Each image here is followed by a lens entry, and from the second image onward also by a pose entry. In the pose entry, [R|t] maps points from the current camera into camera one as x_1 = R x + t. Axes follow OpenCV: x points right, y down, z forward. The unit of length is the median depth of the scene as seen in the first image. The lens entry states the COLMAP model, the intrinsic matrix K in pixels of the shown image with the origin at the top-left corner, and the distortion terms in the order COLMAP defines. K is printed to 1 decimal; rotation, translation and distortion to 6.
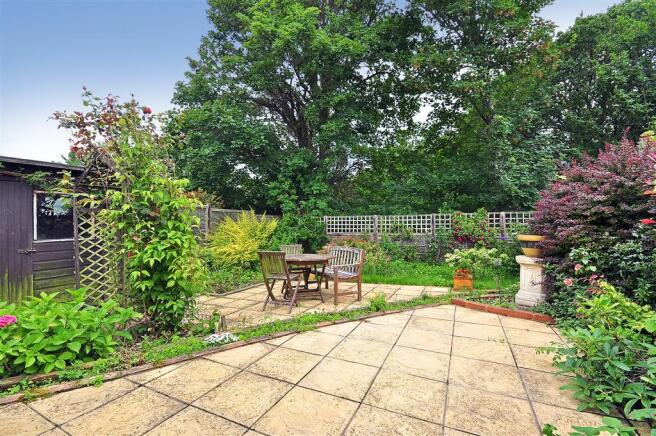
lens RADIAL K [[290.4, 0, 326.7], [0, 290.4, 226.9], [0, 0, 1]] dist [-0.000213, -0.000211]
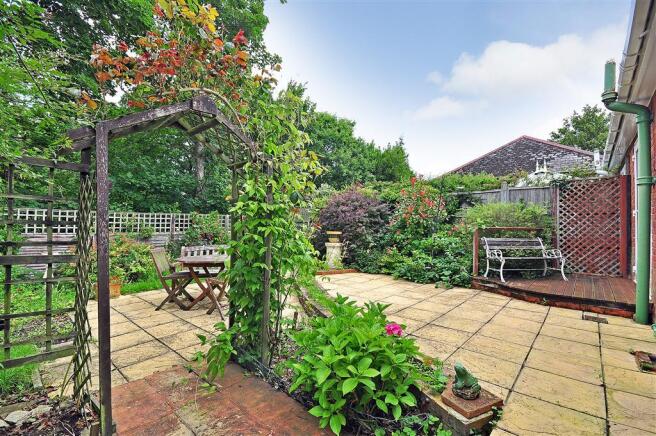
lens RADIAL K [[290.4, 0, 326.7], [0, 290.4, 226.9], [0, 0, 1]] dist [-0.000213, -0.000211]
pose [[0.277068, 0.005397, 0.960835, -0.455152], [-0.006176, 0.999974, -0.003836, 0.003648], [-0.960830, -0.004872, 0.277094, 0.210608]]
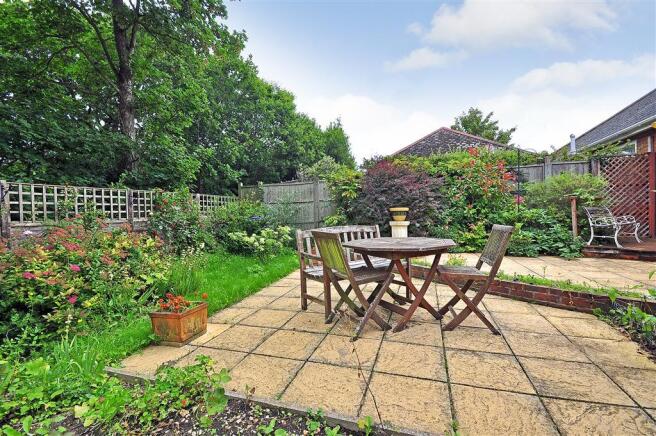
lens RADIAL K [[282.7, 0, 328.9], [0, 282.7, 239.1], [0, 0, 1]] dist [-0.000897, 0.000084]
pose [[-0.120879, -0.083733, 0.989129, -0.328492], [0.023760, 0.995907, 0.087211, 0.023054], [-0.992383, 0.034043, -0.118395, 0.635909]]
